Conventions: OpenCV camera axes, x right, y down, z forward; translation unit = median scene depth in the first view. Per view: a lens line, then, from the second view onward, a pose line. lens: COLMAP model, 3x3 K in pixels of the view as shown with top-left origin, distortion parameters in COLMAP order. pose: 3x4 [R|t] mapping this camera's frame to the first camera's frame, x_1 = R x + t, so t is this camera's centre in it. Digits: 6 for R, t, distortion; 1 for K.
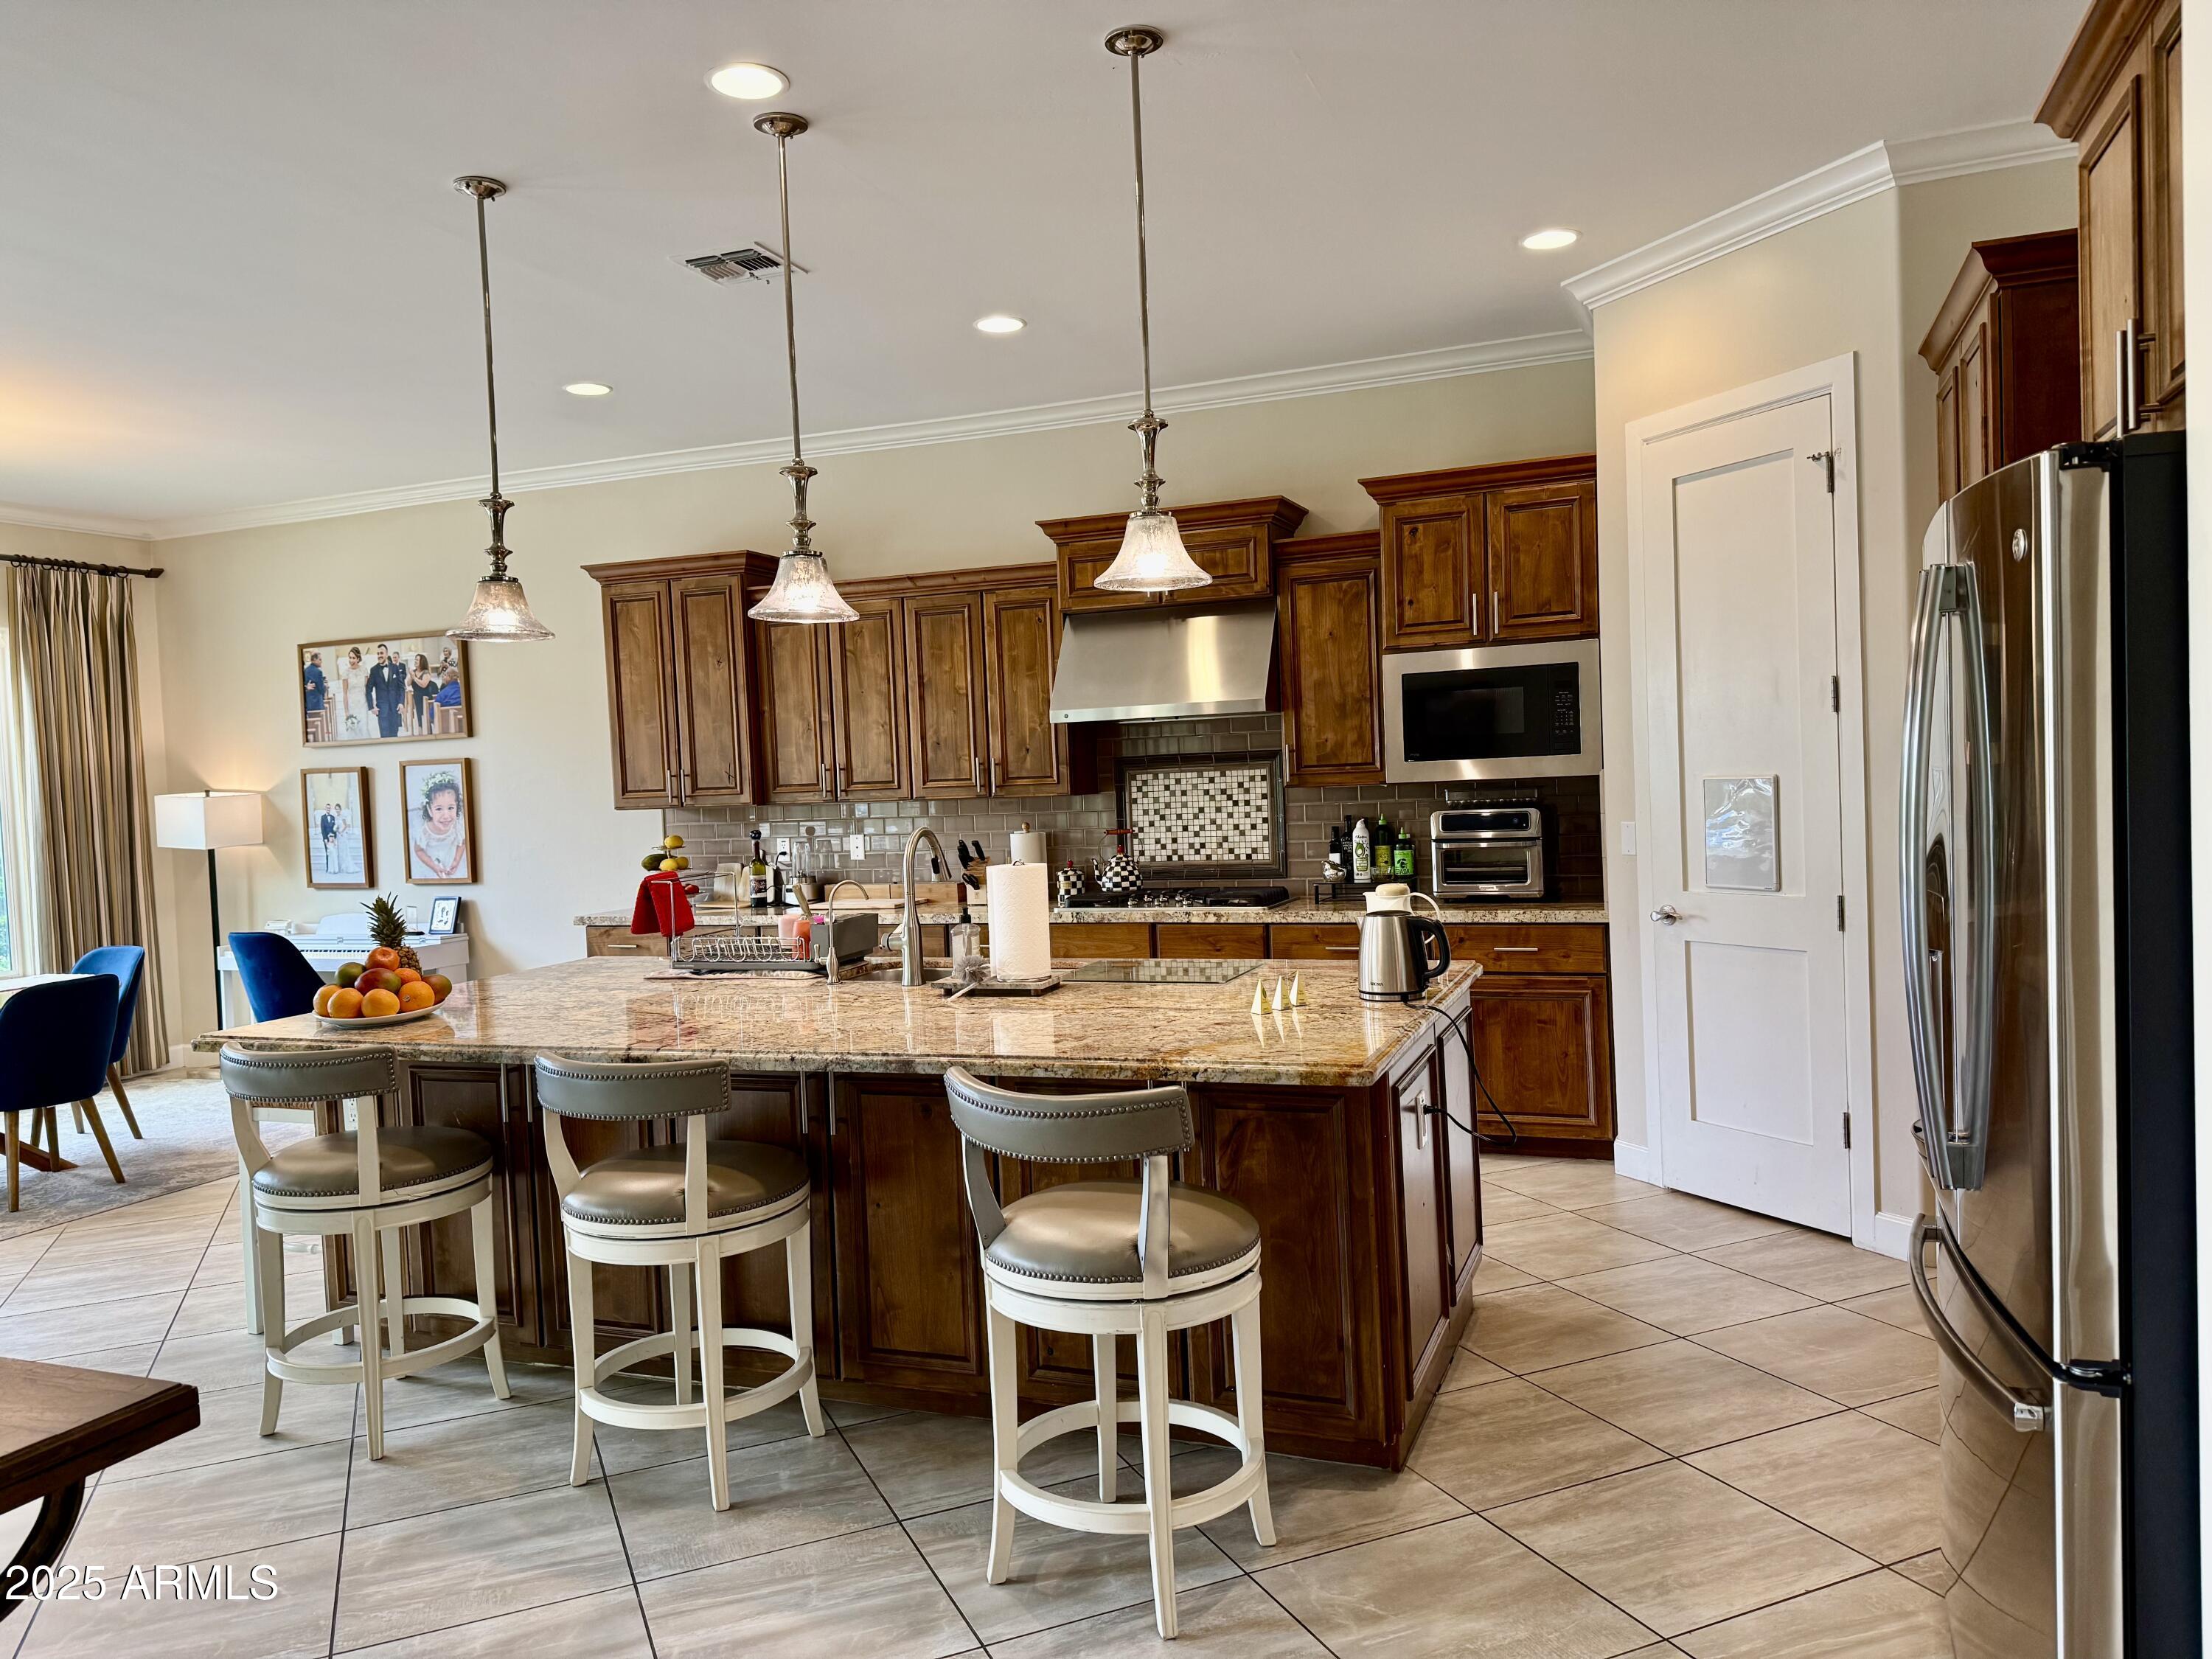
lens RADIAL K [[1536.5, 0, 1106.0], [0, 1536.5, 829.5], [0, 0, 1]] dist [0.113600, -0.179478]
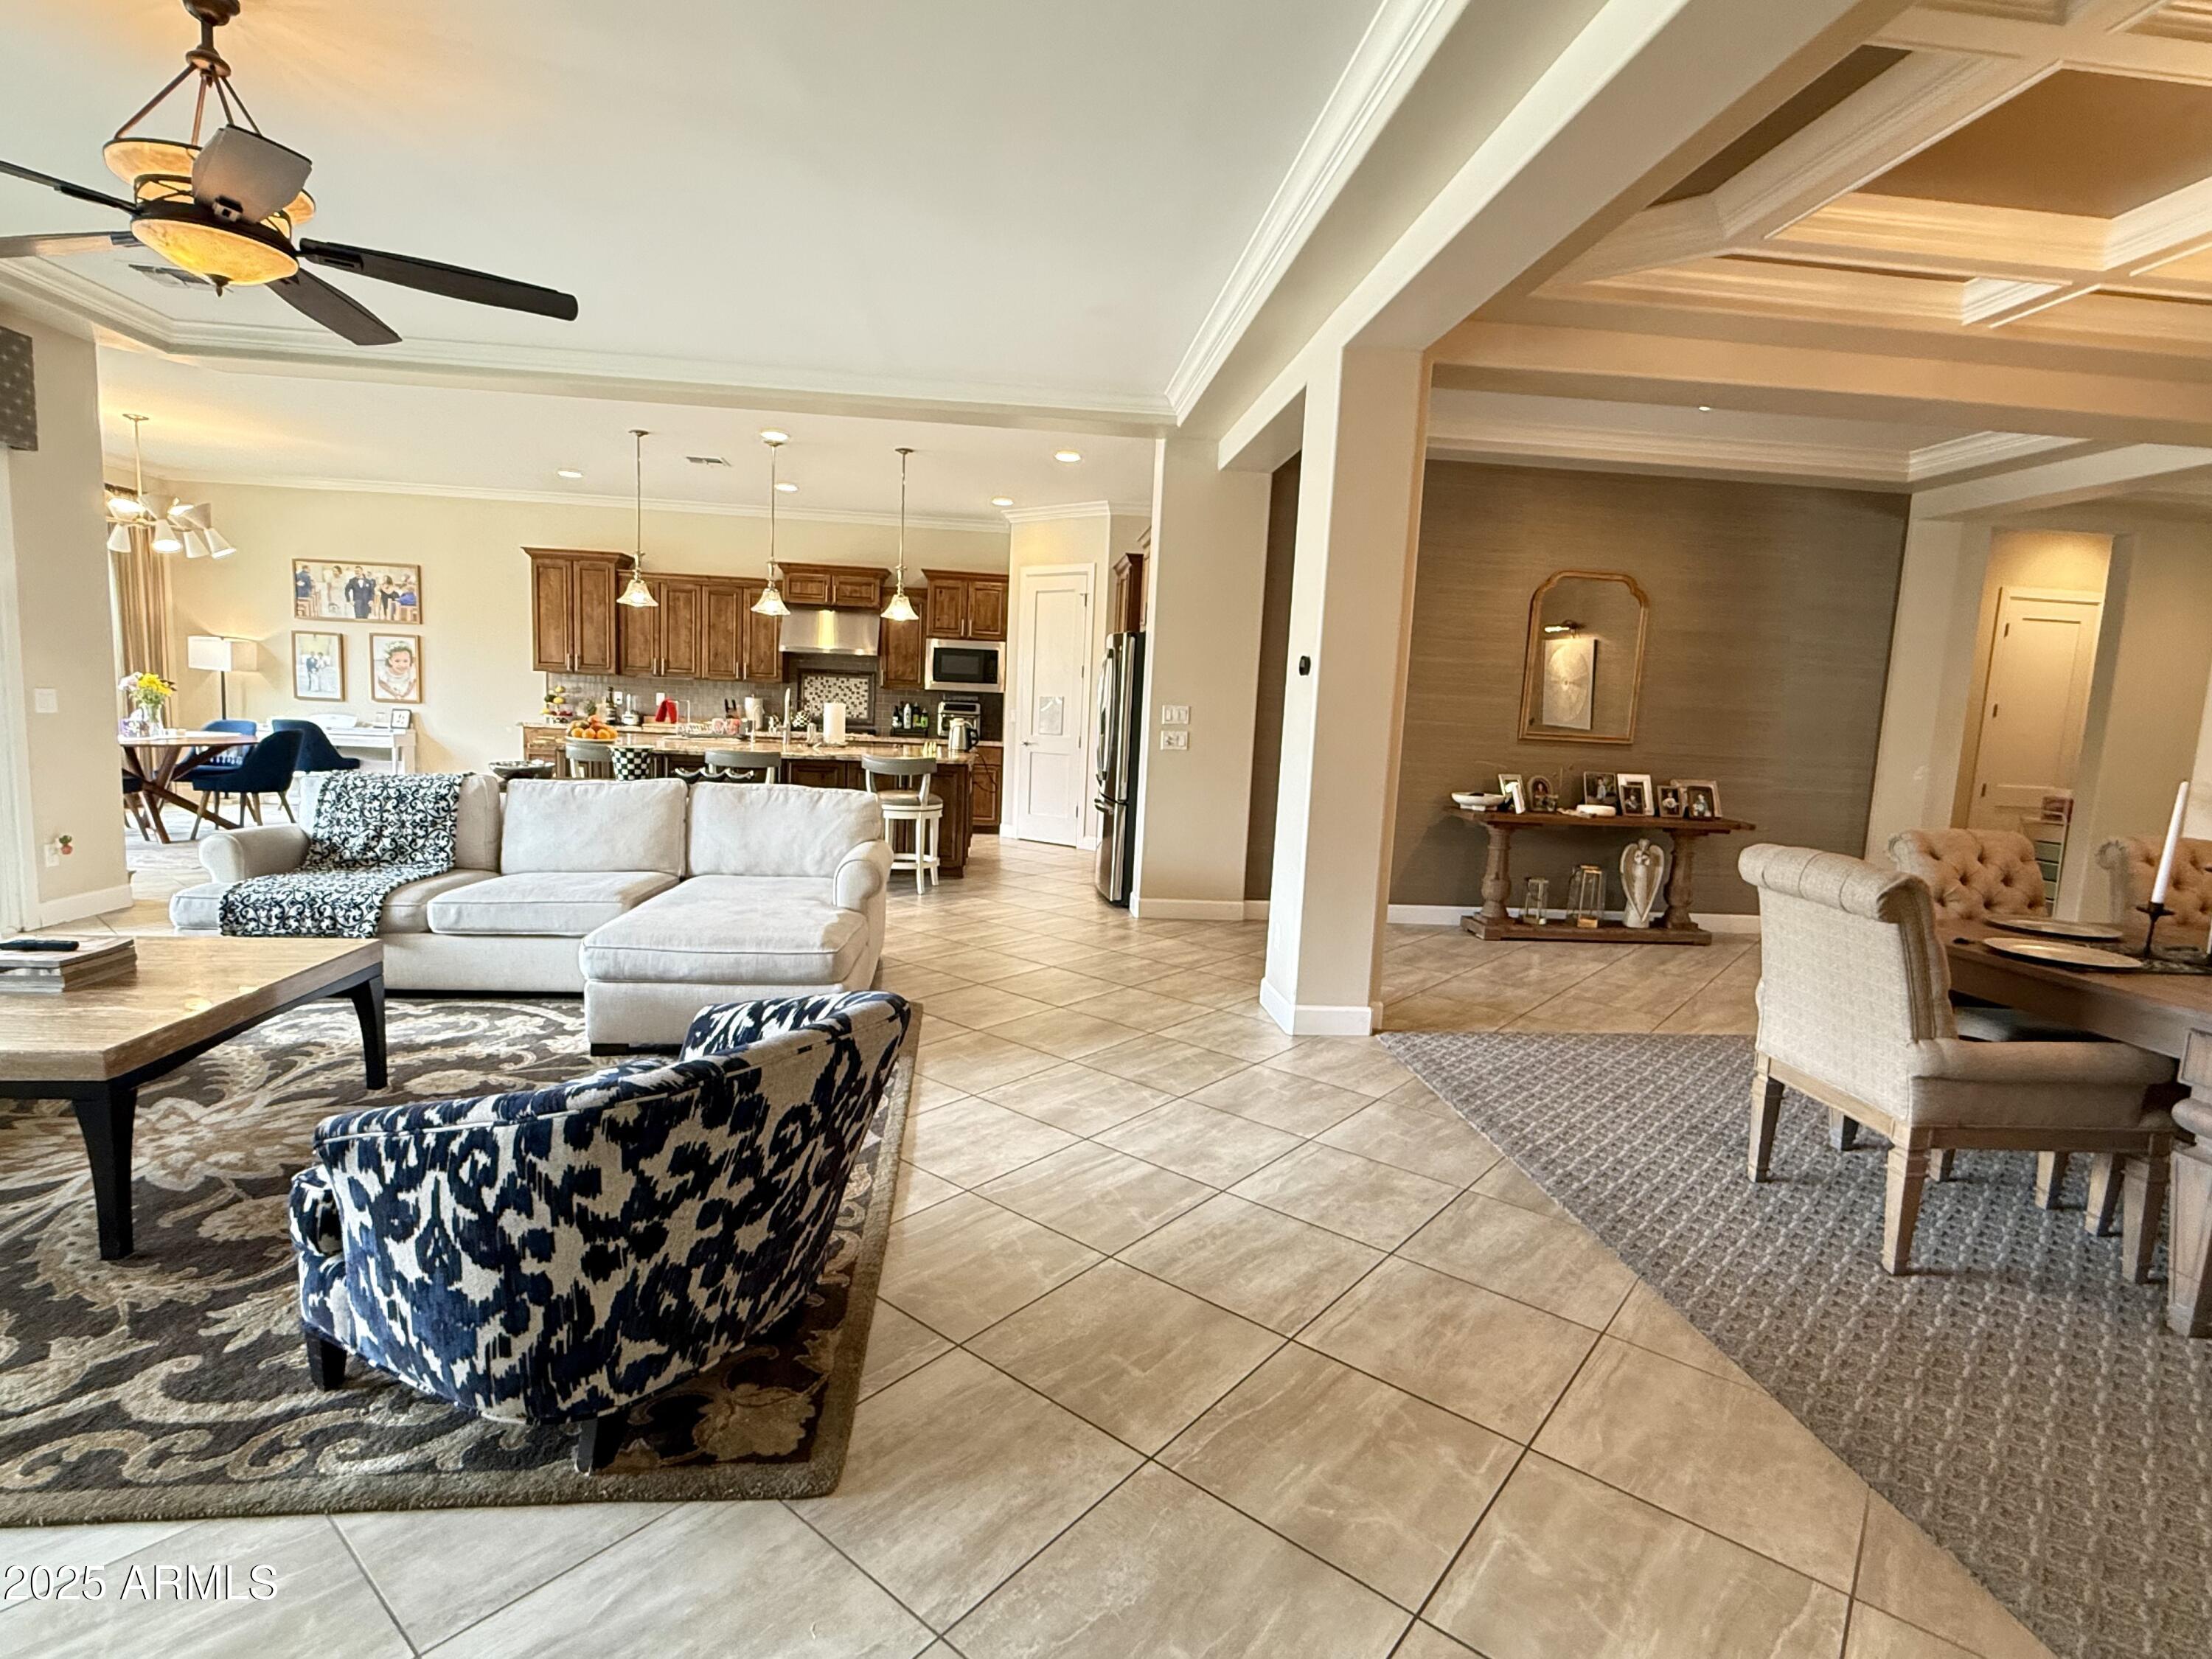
lens RADIAL K [[1076.5, 0, 1106.0], [0, 1076.5, 829.5], [0, 0, 1]] dist [0.001147, -0.001617]
pose [[0.887878, 0.027319, 0.459268, -0.321725], [-0.065838, 0.995506, 0.068066, 0.053070], [-0.455344, -0.090671, 0.885686, -0.652869]]
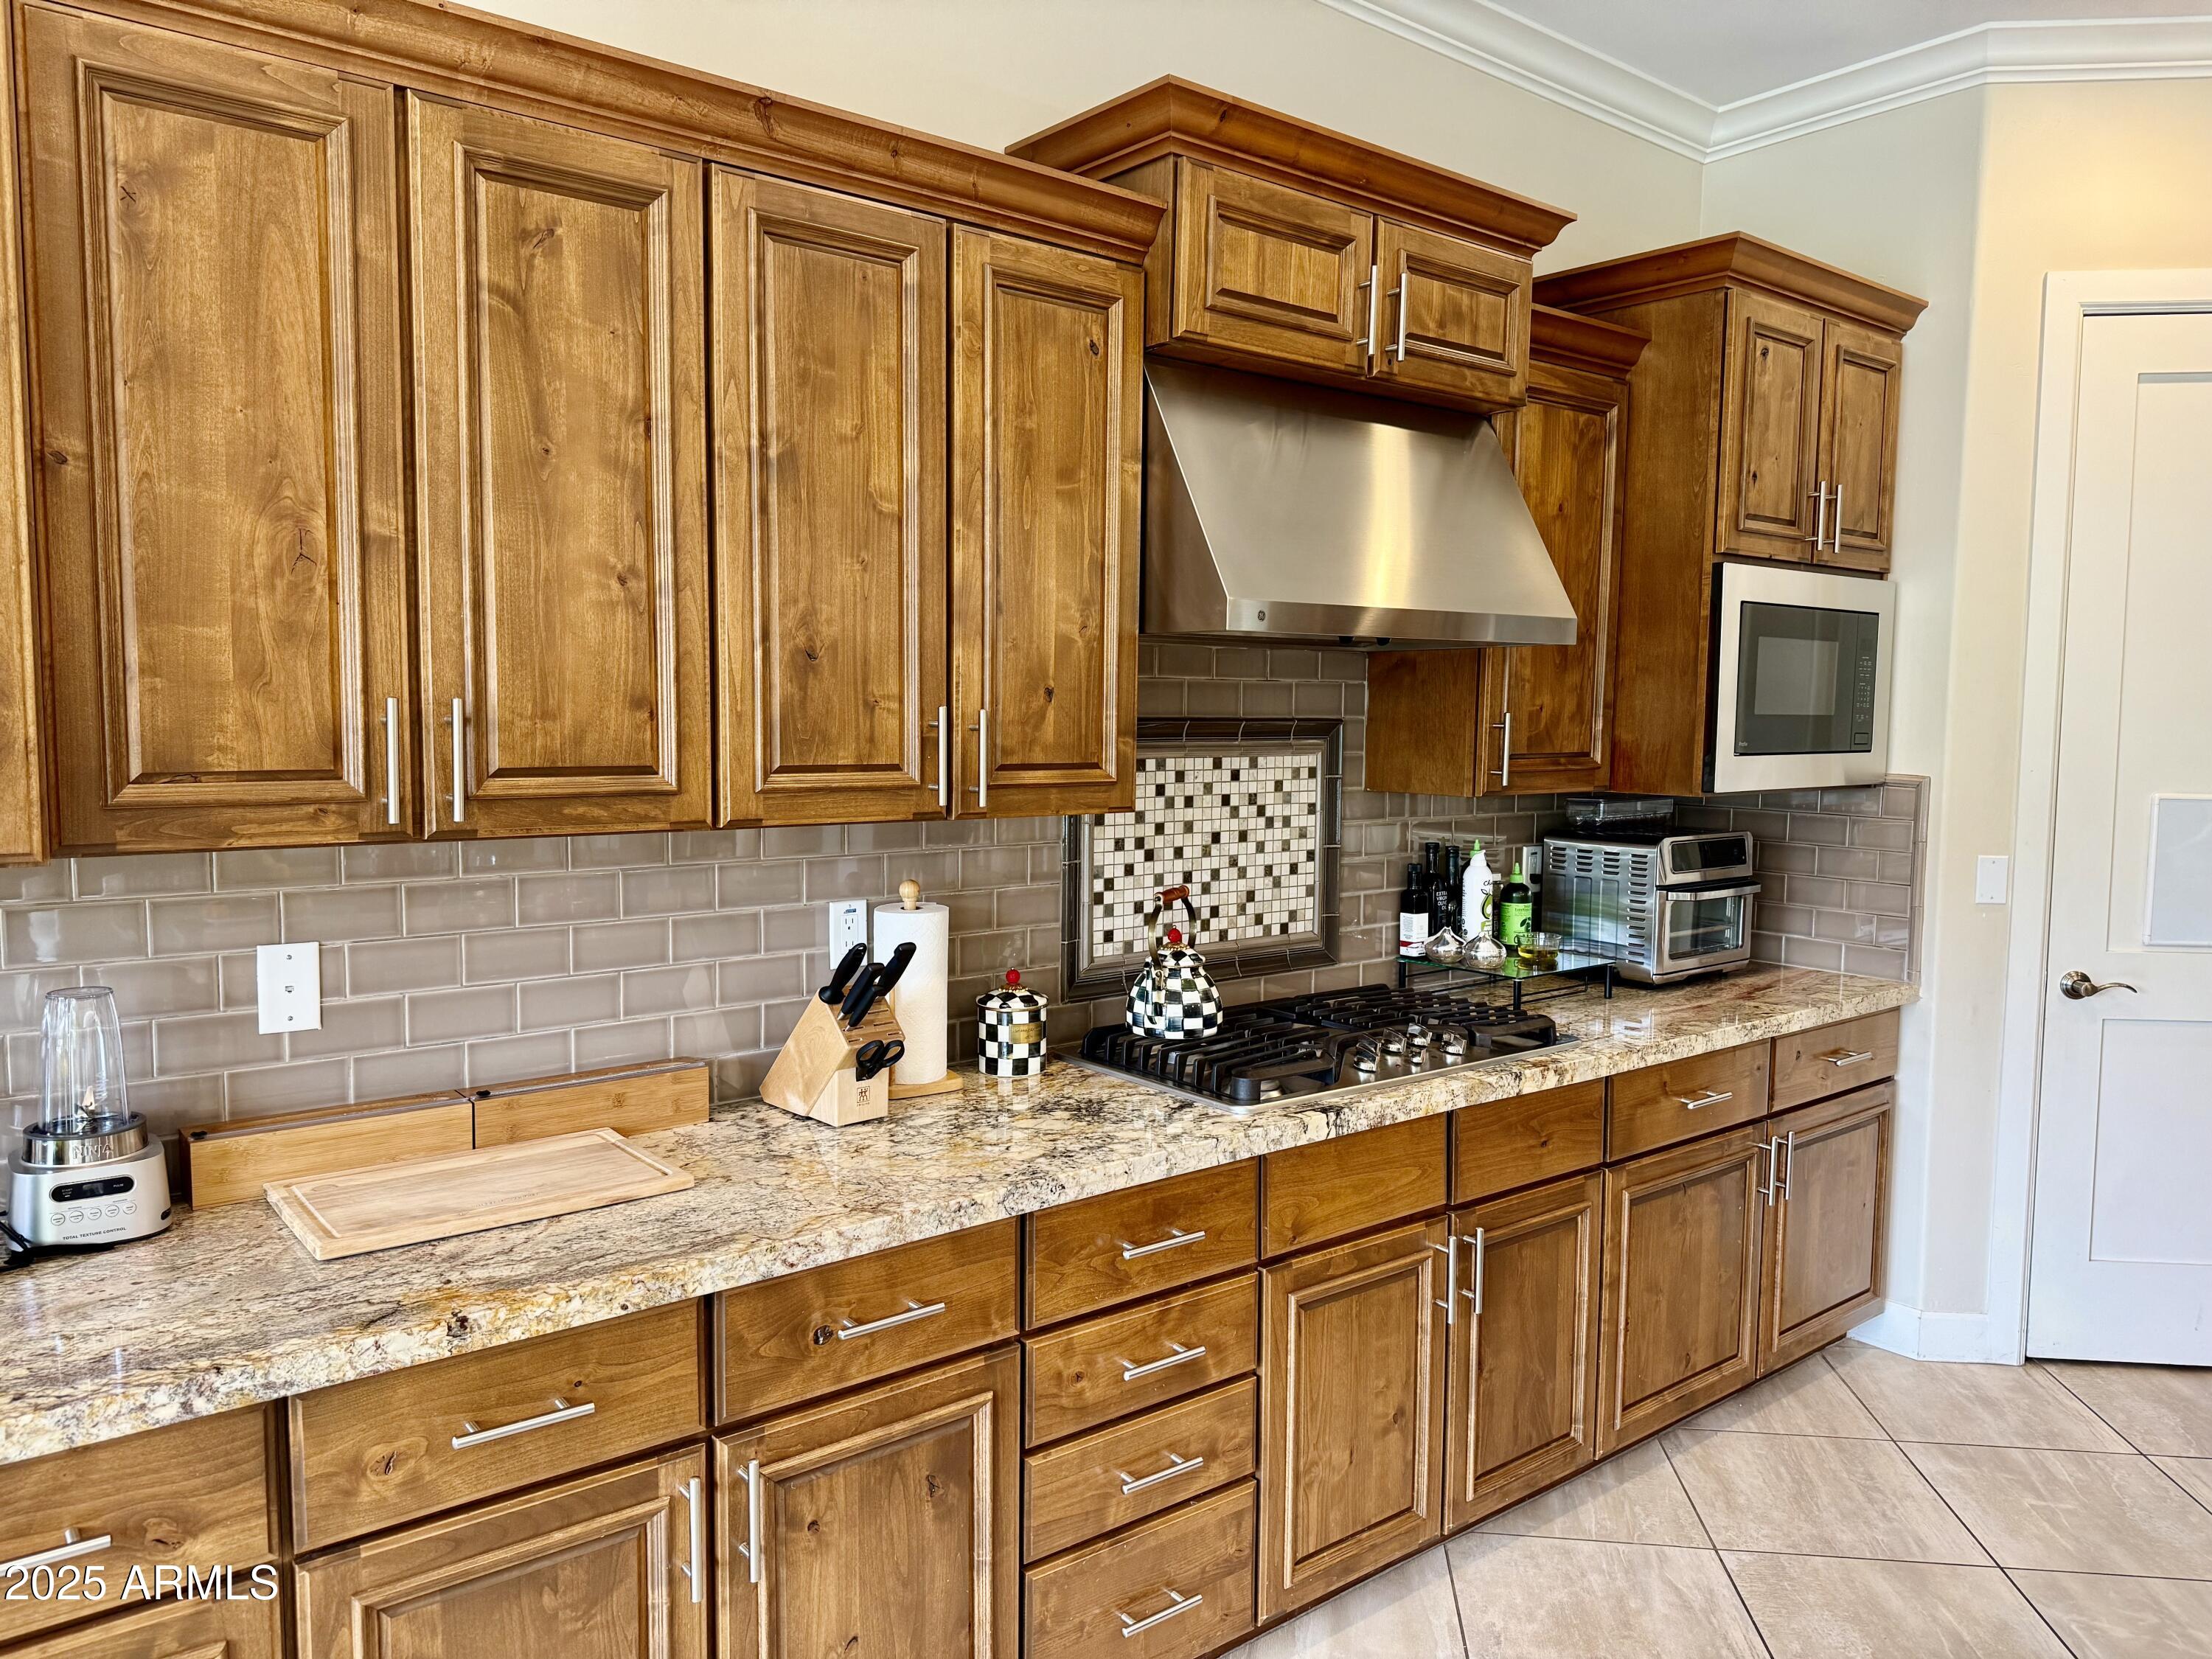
lens RADIAL K [[1536.5, 0, 1106.0], [0, 1536.5, 829.5], [0, 0, 1]] dist [0.113600, -0.179478]
pose [[0.500030, -0.024182, 0.865670, -0.368309], [0.001386, 0.999631, 0.027123, -0.028233], [-0.866007, -0.012362, 0.499879, 0.795579]]
